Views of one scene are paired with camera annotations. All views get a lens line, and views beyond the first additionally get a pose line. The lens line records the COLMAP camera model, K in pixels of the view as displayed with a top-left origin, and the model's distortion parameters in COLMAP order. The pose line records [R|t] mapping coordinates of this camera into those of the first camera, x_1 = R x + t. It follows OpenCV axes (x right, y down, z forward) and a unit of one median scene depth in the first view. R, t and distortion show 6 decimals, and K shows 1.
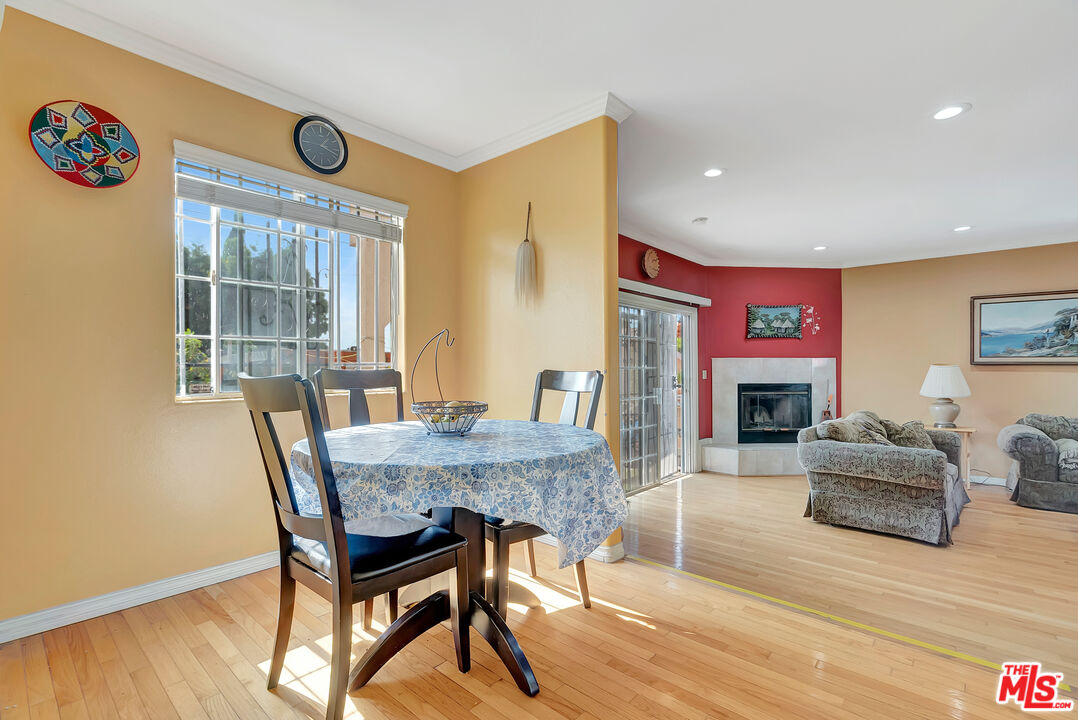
lens RADIAL K [[487.3, 0, 540.5], [0, 487.3, 363.1], [0, 0, 1]] dist [-0.000601, 0.000598]
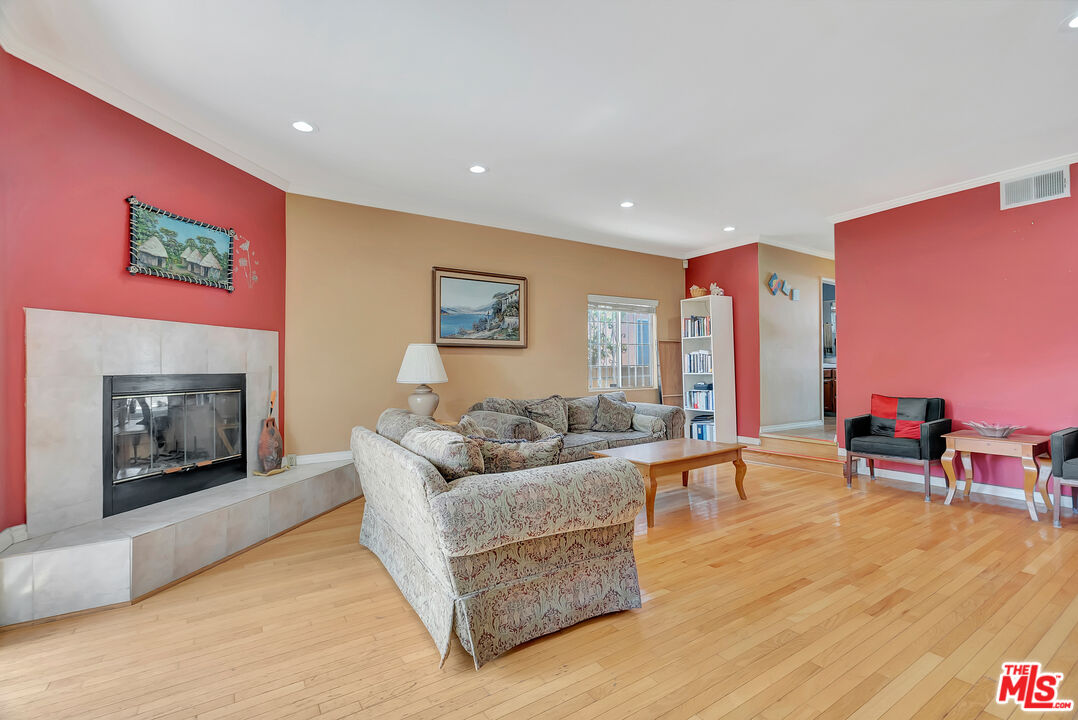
lens RADIAL K [[487.3, 0, 542.5], [0, 487.3, 362.3], [0, 0, 1]] dist [-0.000601, 0.000598]
pose [[0.260494, 0.006141, 0.965456, 0.109661], [0.000671, 0.999978, -0.006542, 0.037471], [-0.965475, 0.002352, 0.260484, 0.595786]]
